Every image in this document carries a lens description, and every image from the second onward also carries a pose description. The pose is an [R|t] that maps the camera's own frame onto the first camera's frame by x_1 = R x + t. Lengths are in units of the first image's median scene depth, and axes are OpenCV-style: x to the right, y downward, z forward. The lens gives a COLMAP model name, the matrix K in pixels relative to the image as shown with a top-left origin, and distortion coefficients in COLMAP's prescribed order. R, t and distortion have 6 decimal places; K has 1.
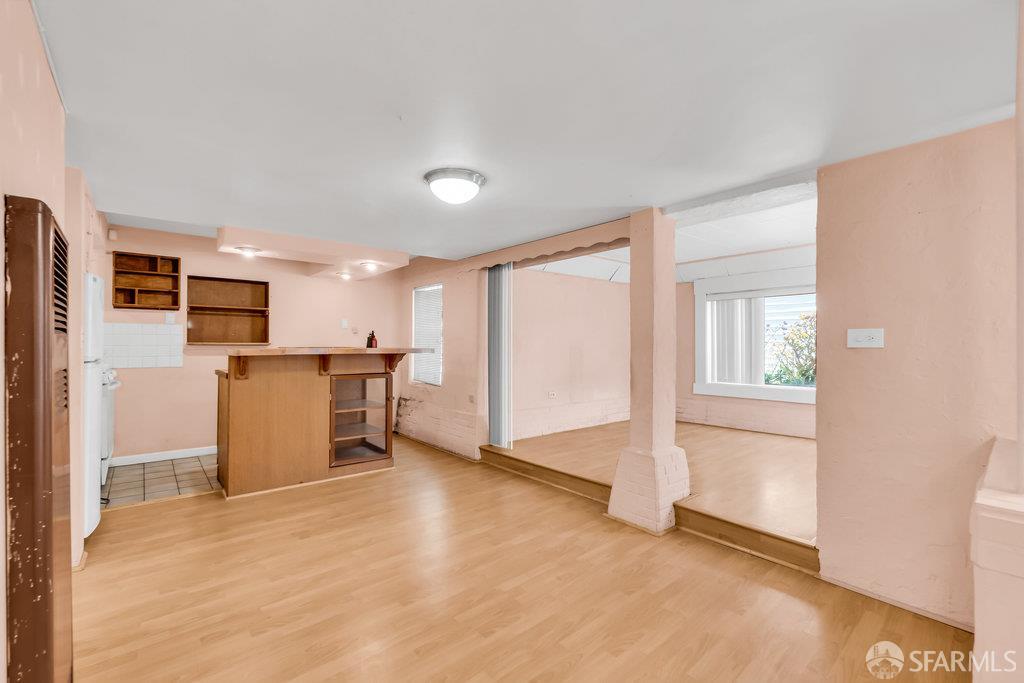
lens RADIAL K [[443.3, 0, 505.6], [0, 443.3, 343.5], [0, 0, 1]] dist [-0.003279, -0.000361]
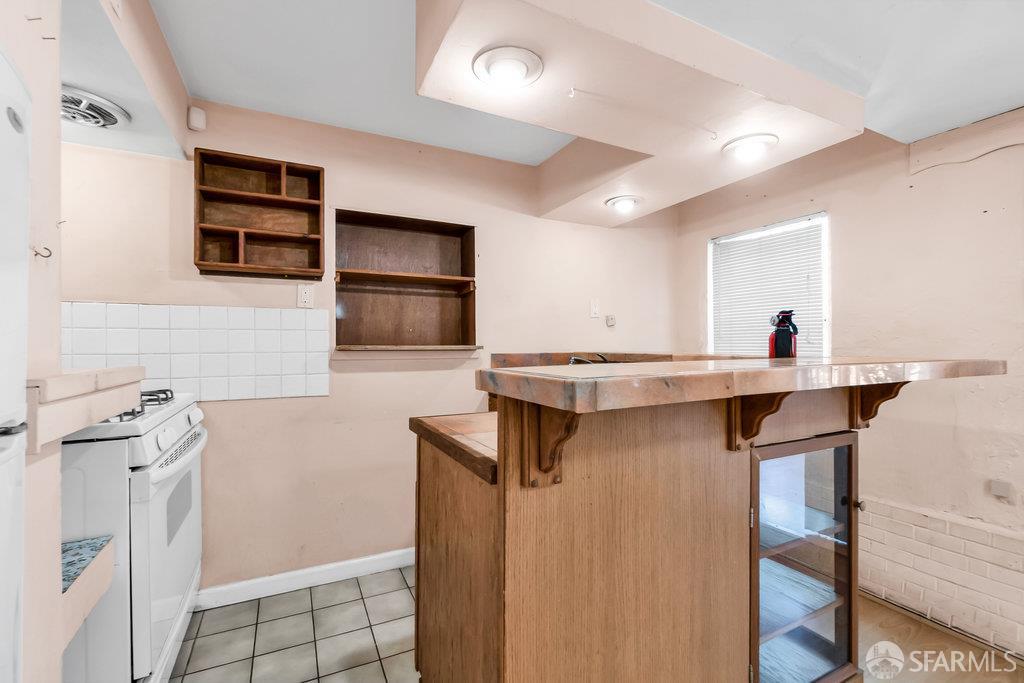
lens RADIAL K [[448.5, 0, 510.1], [0, 448.5, 342.6], [0, 0, 1]] dist [0.004463, 0.000490]
pose [[0.974557, -0.007462, -0.224014, -0.423886], [0.007022, 0.999972, -0.002760, -0.003141], [0.224028, 0.001117, 0.974582, 0.562267]]
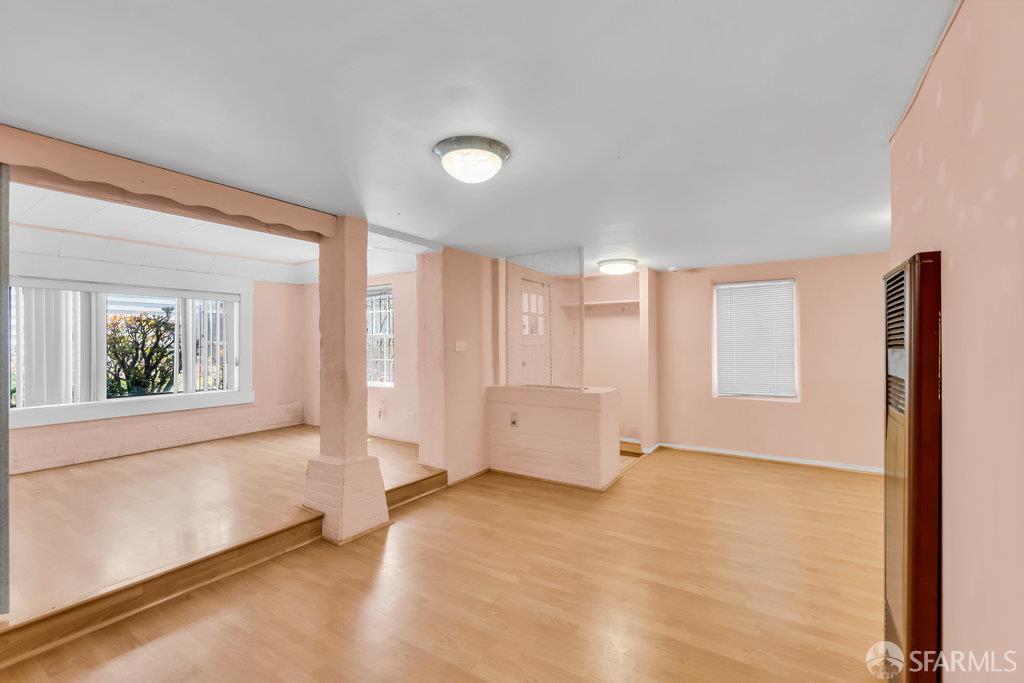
lens RADIAL K [[443.3, 0, 503.0], [0, 443.3, 343.9], [0, 0, 1]] dist [-0.003279, -0.000361]
pose [[-0.287027, -0.000171, 0.957922, -1.132864], [0.003688, 0.999992, 0.001283, -0.023898], [-0.957915, 0.003902, -0.287024, 1.473804]]
